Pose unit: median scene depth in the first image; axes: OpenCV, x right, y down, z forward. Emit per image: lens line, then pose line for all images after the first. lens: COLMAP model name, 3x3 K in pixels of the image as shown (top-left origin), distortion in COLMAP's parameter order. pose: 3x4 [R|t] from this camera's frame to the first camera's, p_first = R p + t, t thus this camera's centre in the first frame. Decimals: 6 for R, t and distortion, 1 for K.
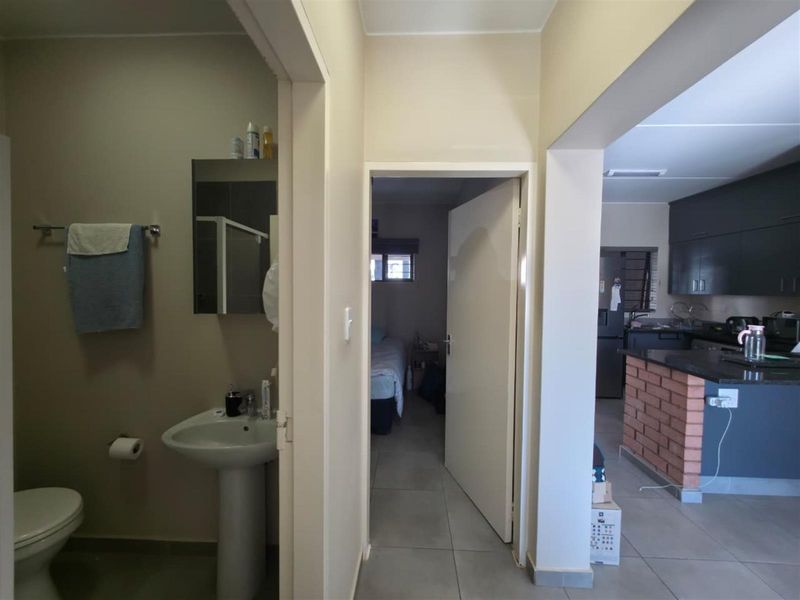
lens RADIAL K [[319.2, 0, 398.9], [0, 319.2, 298.3], [0, 0, 1]] dist [-0.001781, 0.000367]
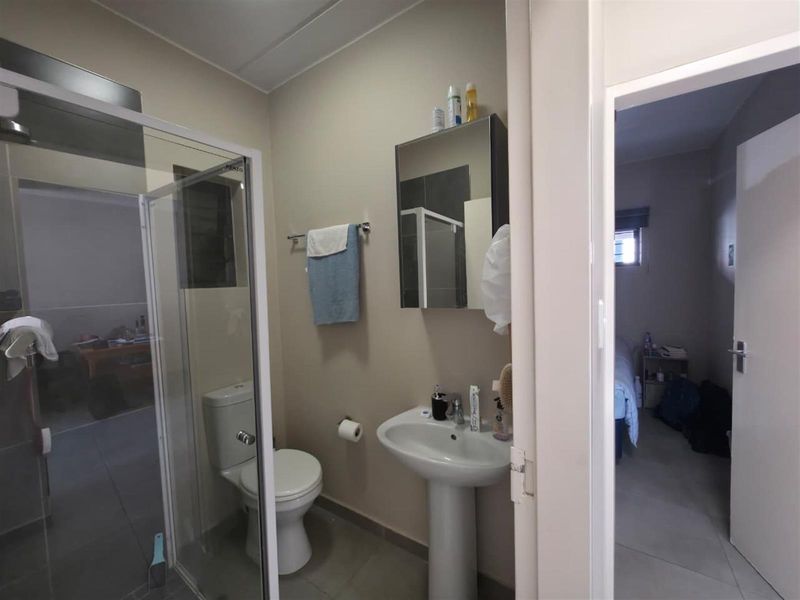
lens RADIAL K [[319.2, 0, 398.9], [0, 319.2, 298.3], [0, 0, 1]] dist [-0.001781, 0.000367]
pose [[0.849506, -0.013429, -0.527408, -0.131905], [0.024587, 0.999598, 0.014150, 0.005361], [0.527005, -0.024988, 0.849495, 0.170604]]
